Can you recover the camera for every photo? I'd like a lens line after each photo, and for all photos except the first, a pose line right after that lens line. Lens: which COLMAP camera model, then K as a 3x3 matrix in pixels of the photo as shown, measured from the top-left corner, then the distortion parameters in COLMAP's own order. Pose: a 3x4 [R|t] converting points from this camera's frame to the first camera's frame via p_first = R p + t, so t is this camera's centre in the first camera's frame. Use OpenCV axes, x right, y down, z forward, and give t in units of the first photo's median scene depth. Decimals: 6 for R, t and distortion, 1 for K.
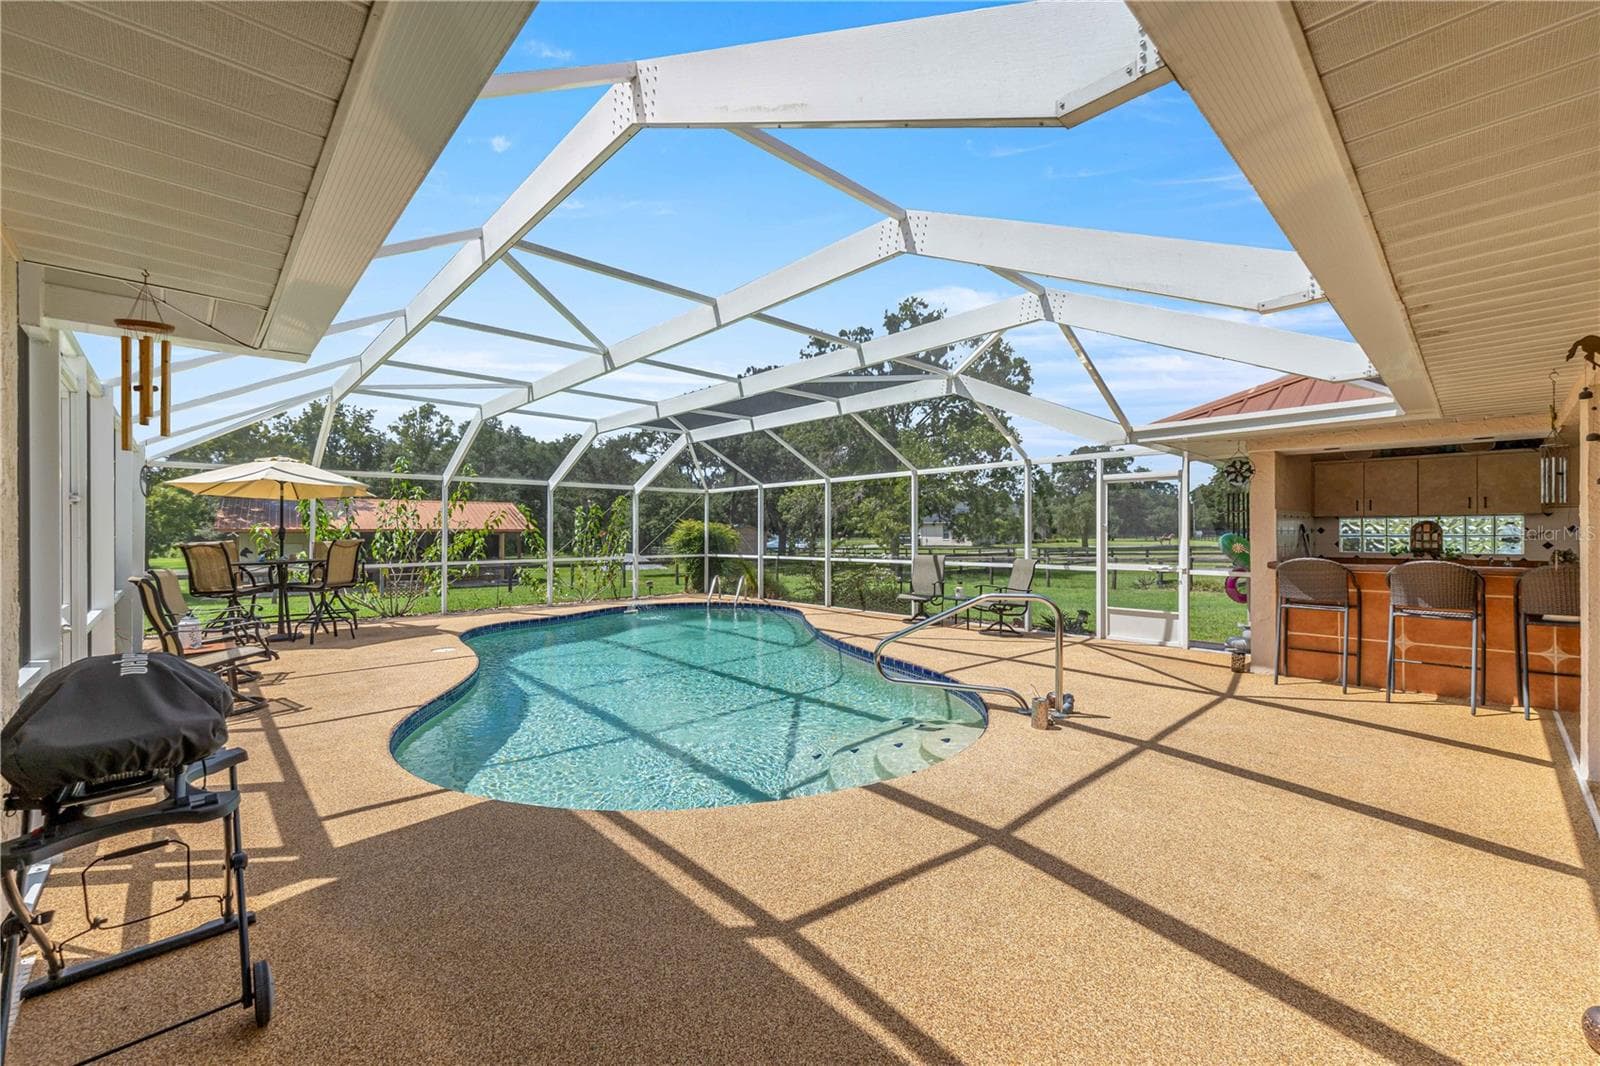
lens RADIAL K [[636.0, 0, 795.5], [0, 636.0, 536.9], [0, 0, 1]] dist [-0.000323, -0.000009]
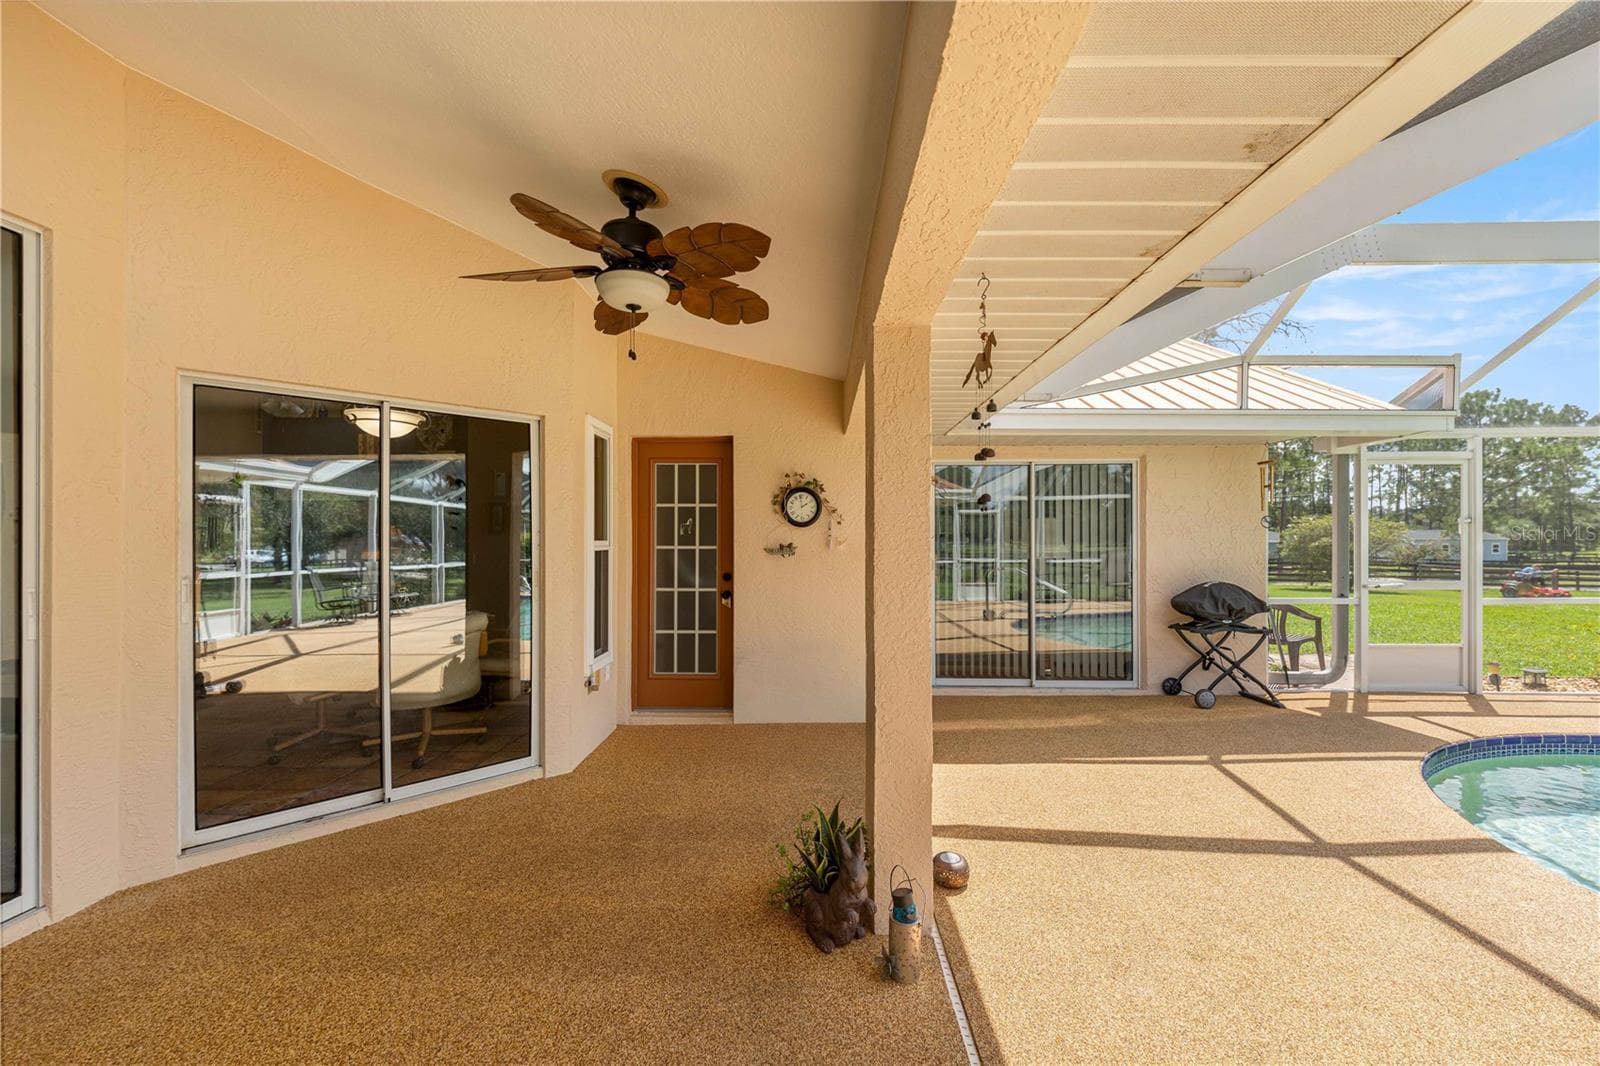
lens RADIAL K [[636.0, 0, 804.3], [0, 636.0, 532.8], [0, 0, 1]] dist [-0.000323, -0.000009]
pose [[-0.693682, -0.001979, -0.720279, 1.229917], [-0.000664, 0.999998, -0.002109, -0.015295], [0.720281, -0.000984, -0.693682, 0.840651]]
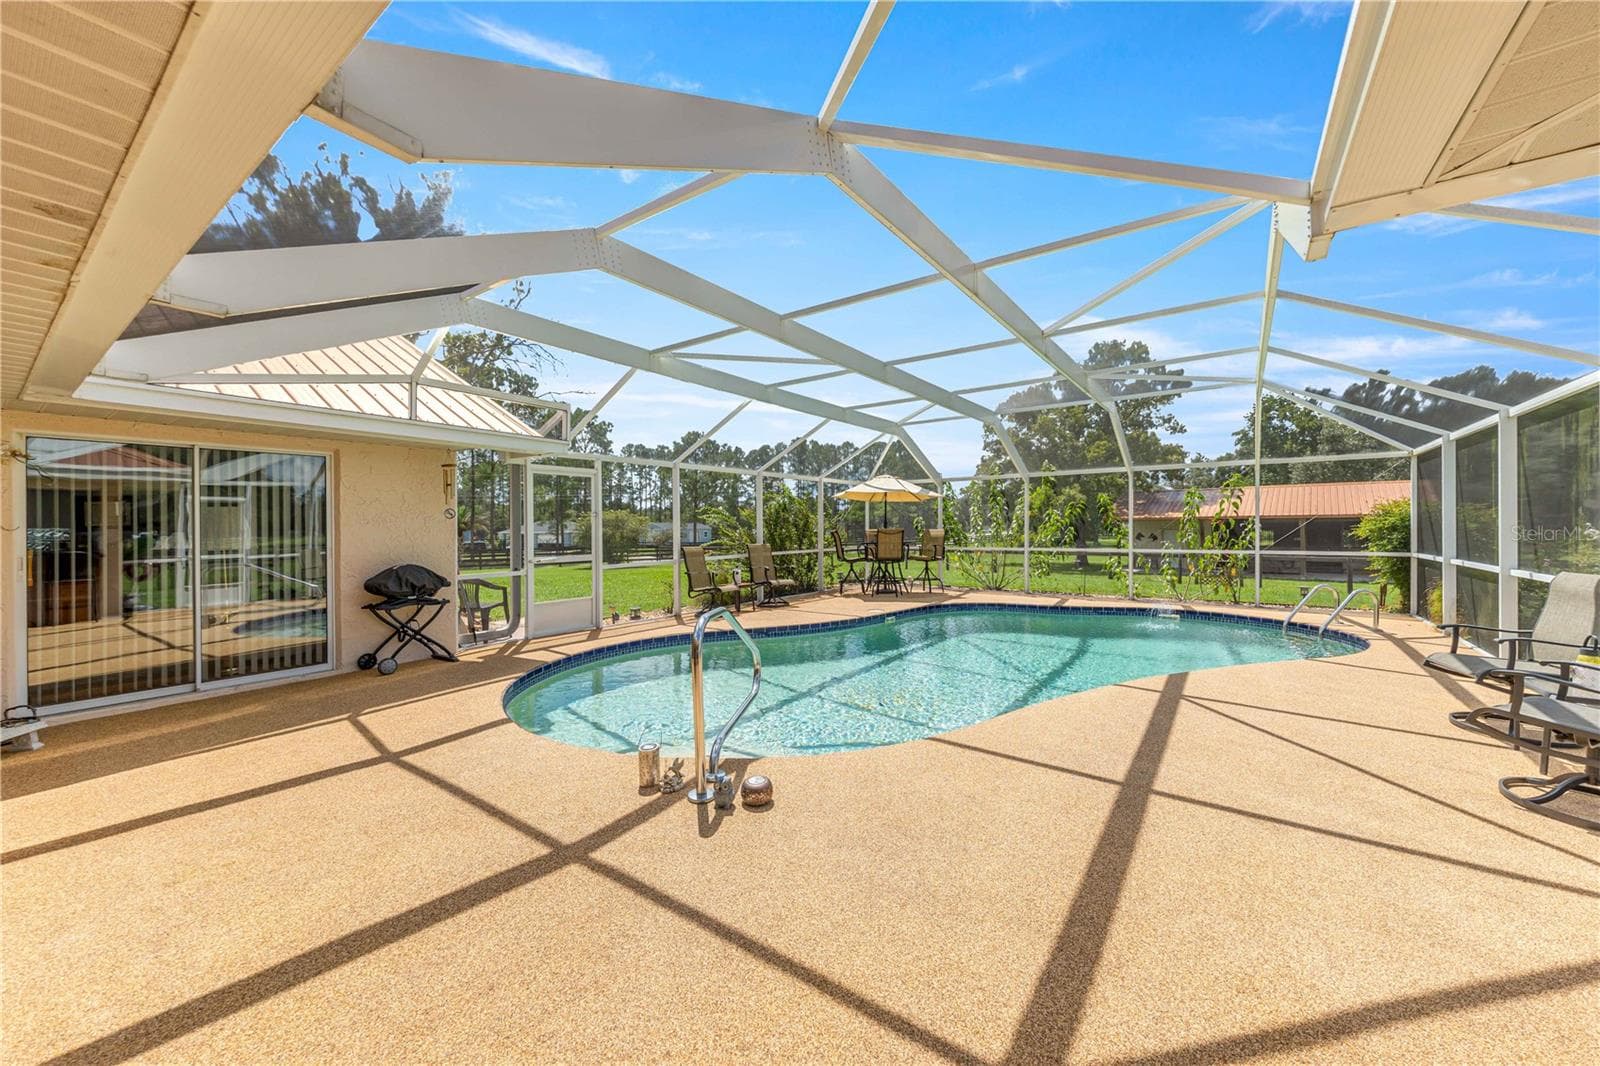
lens RADIAL K [[599.8, 0, 806.2], [0, 599.8, 530.1], [0, 0, 1]] dist [0.002659, 0.000067]
pose [[0.211825, 0.007505, -0.977279, 1.328306], [0.003934, 0.999956, 0.008532, -0.008967], [0.977300, -0.005652, 0.211786, 1.222565]]
